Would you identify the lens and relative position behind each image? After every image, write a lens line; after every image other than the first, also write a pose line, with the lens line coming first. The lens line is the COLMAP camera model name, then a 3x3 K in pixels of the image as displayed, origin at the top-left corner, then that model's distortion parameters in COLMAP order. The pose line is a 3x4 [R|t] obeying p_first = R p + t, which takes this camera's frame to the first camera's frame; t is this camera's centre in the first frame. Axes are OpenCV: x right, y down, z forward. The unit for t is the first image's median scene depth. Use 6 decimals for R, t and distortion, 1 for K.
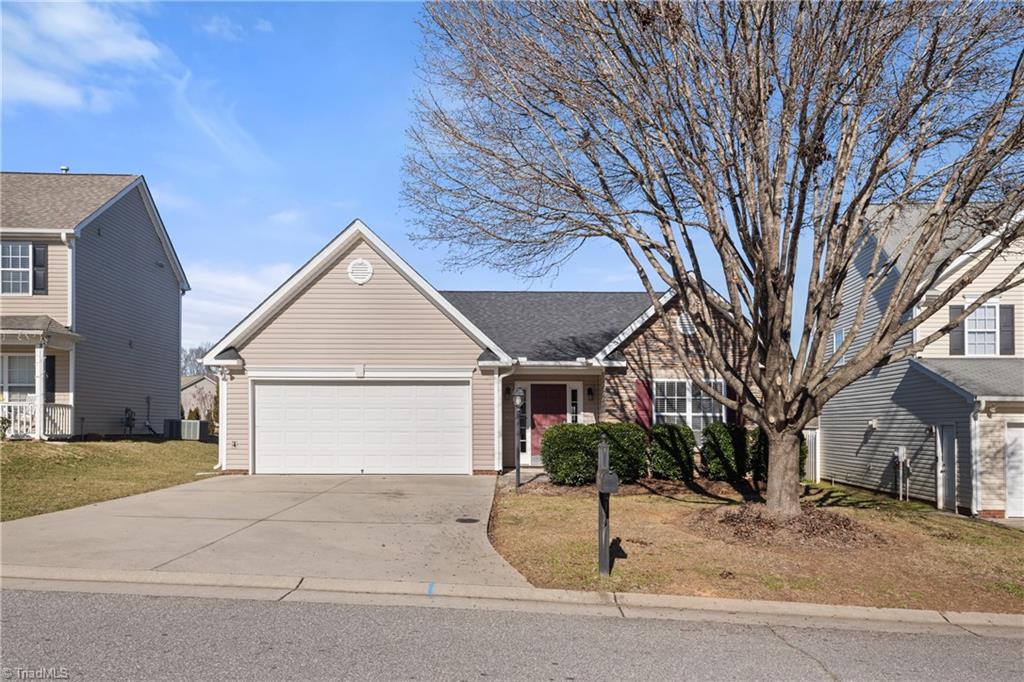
lens RADIAL K [[802.8, 0, 510.4], [0, 802.8, 388.1], [0, 0, 1]] dist [0.030612, 0.001200]
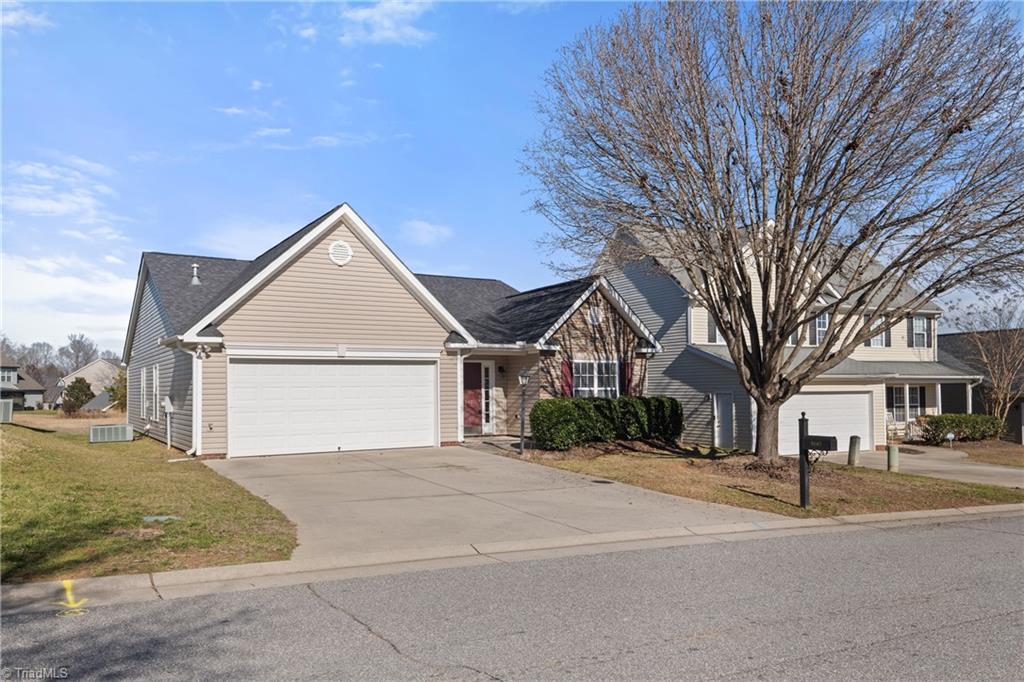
lens RADIAL K [[796.9, 0, 512.0], [0, 796.9, 341.0], [0, 0, 1]] dist [-0.000349, 0.000200]
pose [[0.842360, 0.019543, 0.538560, -0.553179], [-0.013760, 0.999796, -0.014759, -0.021440], [-0.538739, 0.005022, 0.842458, 0.028555]]
